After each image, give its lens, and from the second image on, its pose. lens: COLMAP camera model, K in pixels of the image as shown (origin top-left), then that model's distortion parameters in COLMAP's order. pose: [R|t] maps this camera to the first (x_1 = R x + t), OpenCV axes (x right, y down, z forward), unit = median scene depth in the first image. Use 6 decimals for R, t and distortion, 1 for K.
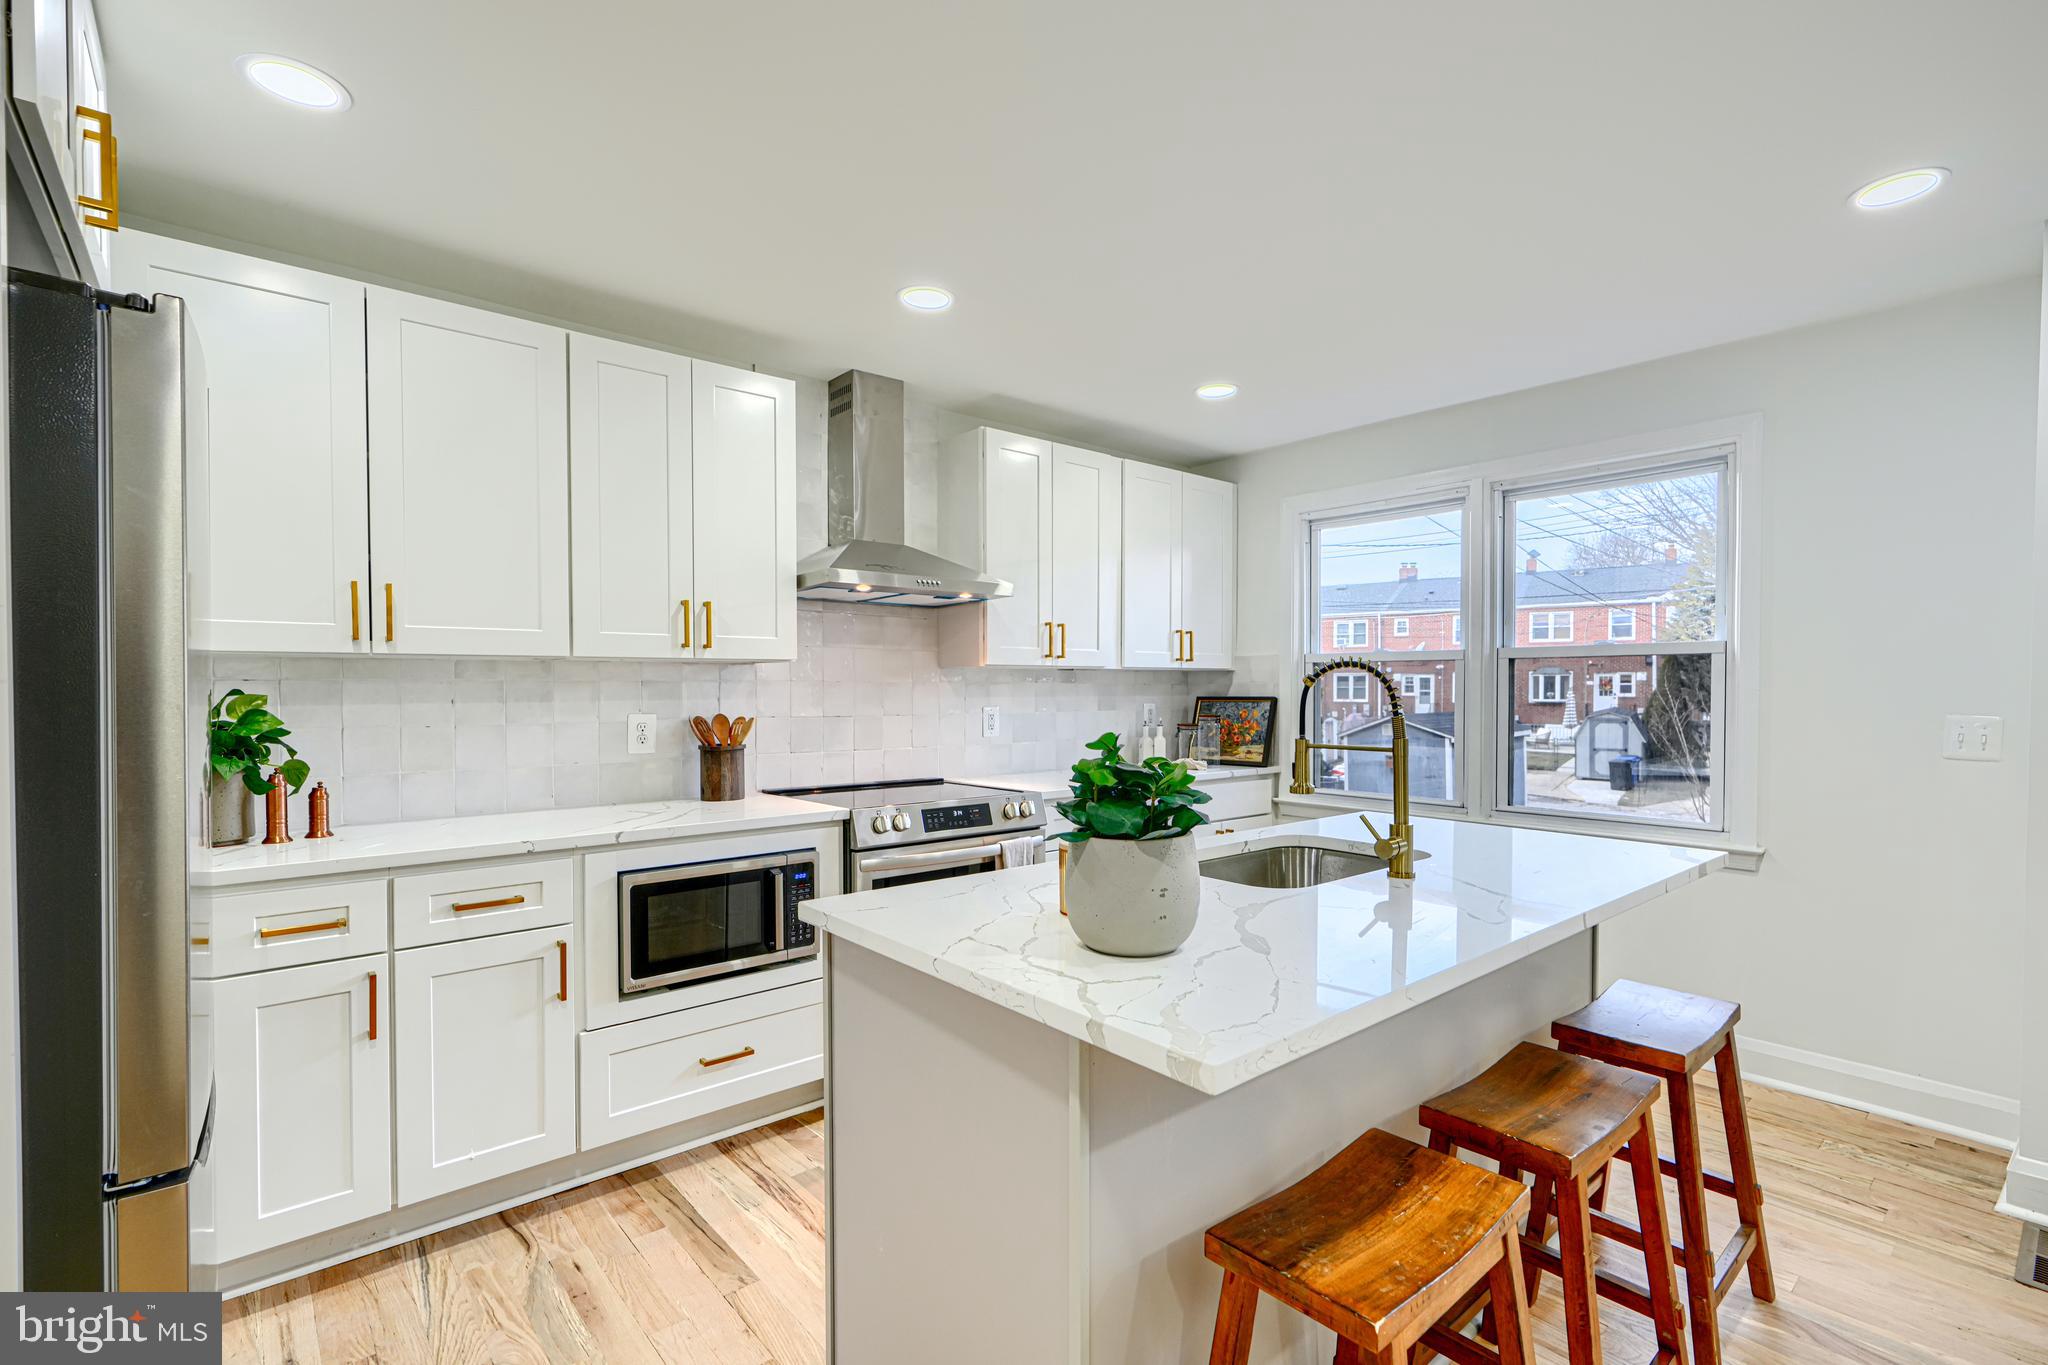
lens RADIAL K [[925.9, 0, 1021.6], [0, 925.9, 699.4], [0, 0, 1]] dist [0.002812, -0.000201]
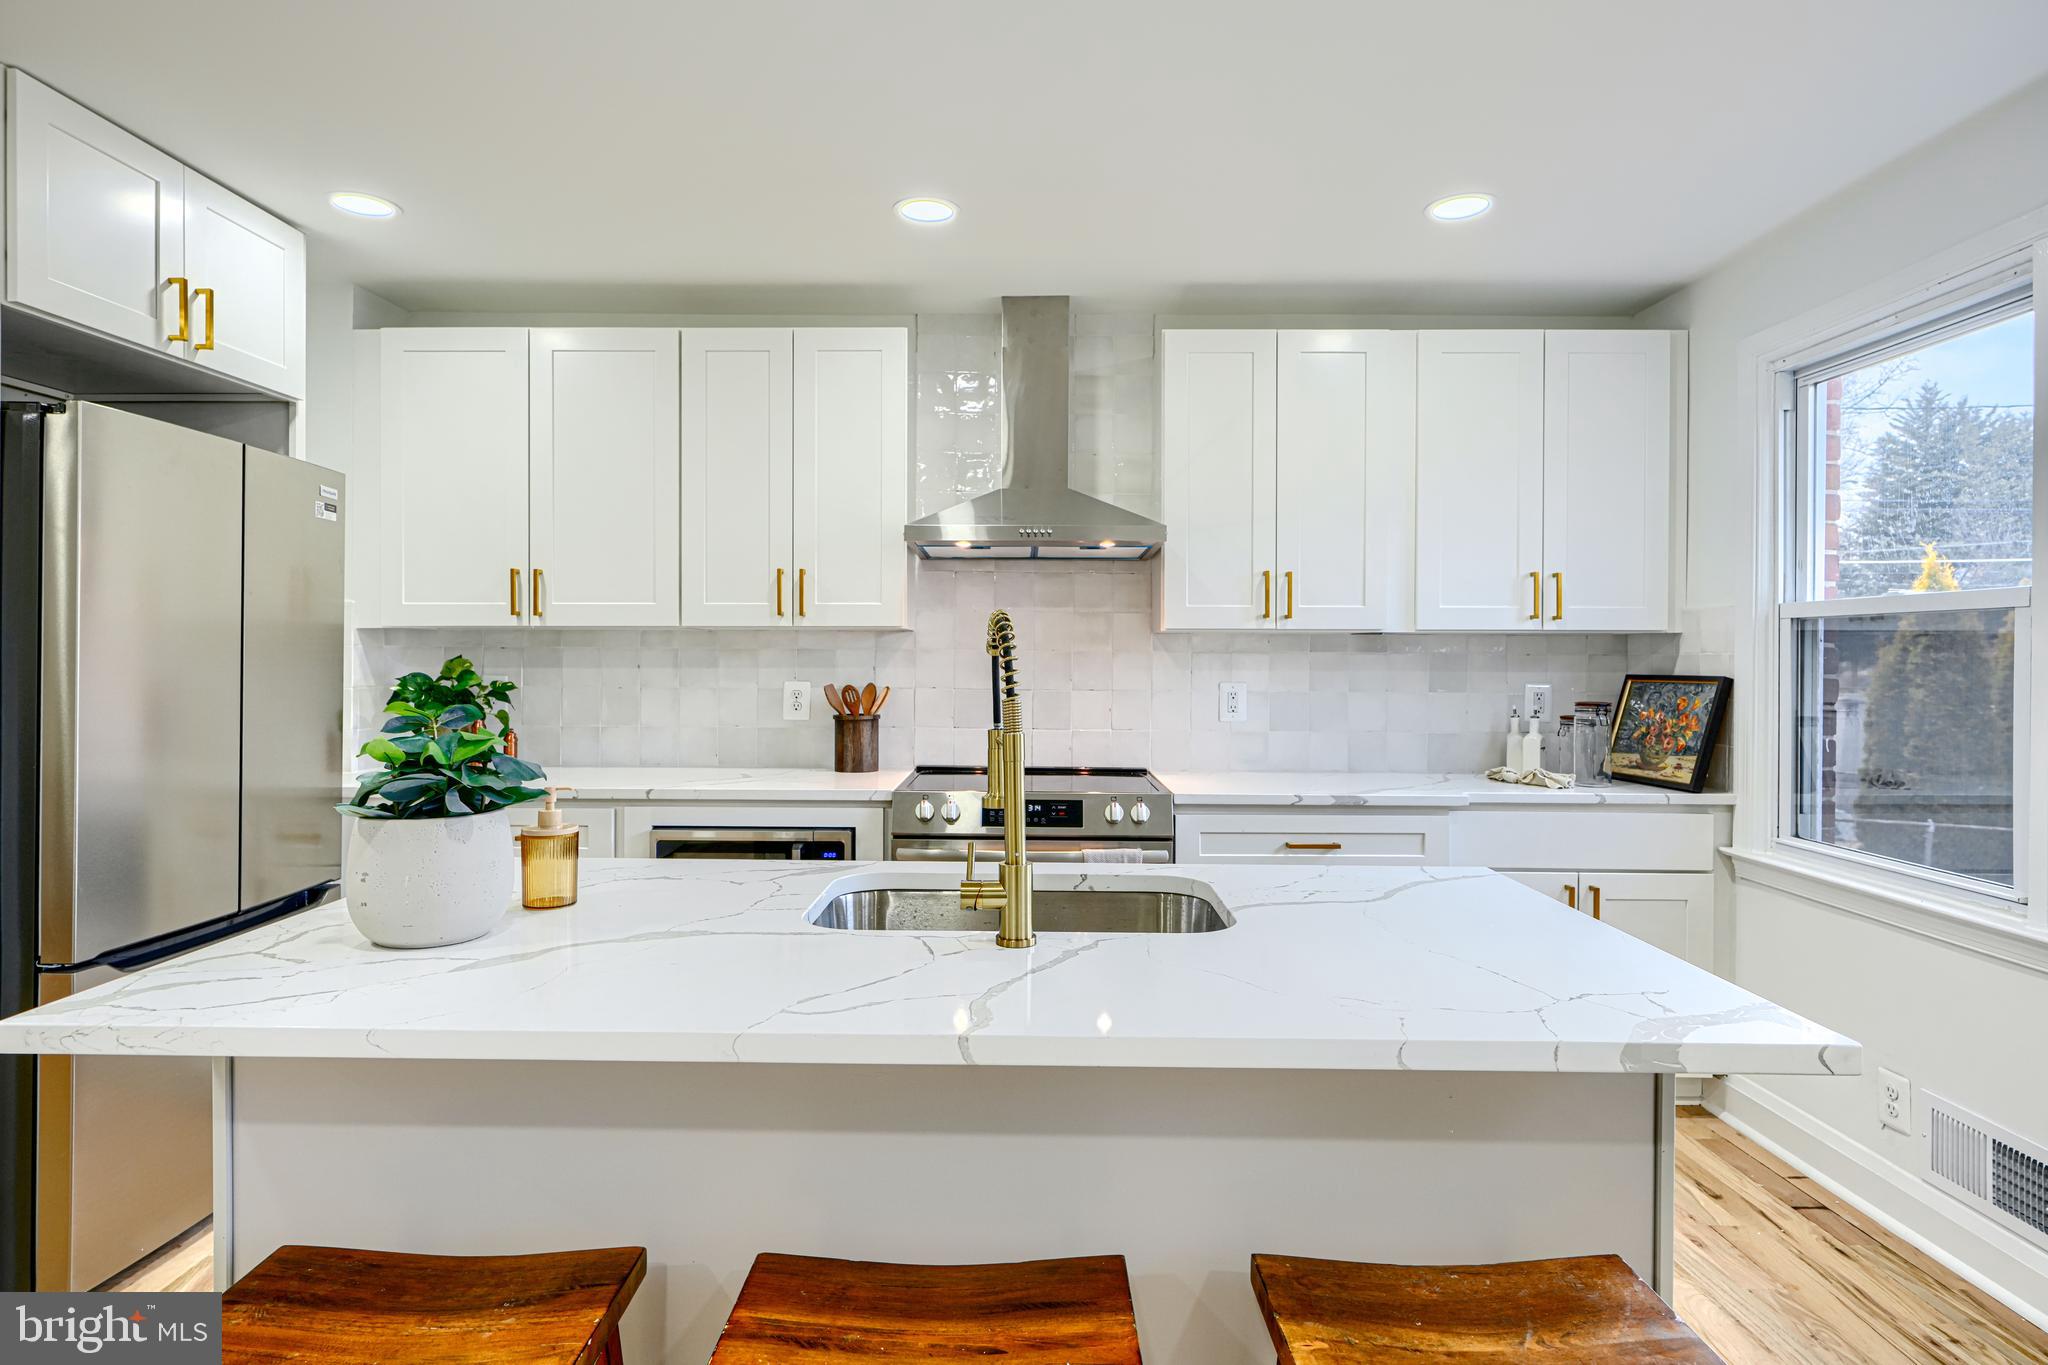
lens RADIAL K [[1089.5, 0, 1023.7], [0, 1089.5, 660.6], [0, 0, 1]] dist [0.002404, 0.001387]
pose [[0.755819, 0.006130, -0.654752, 0.570939], [-0.014316, 0.999872, -0.007164, -0.002235], [0.654625, 0.014788, 0.755809, 0.258460]]
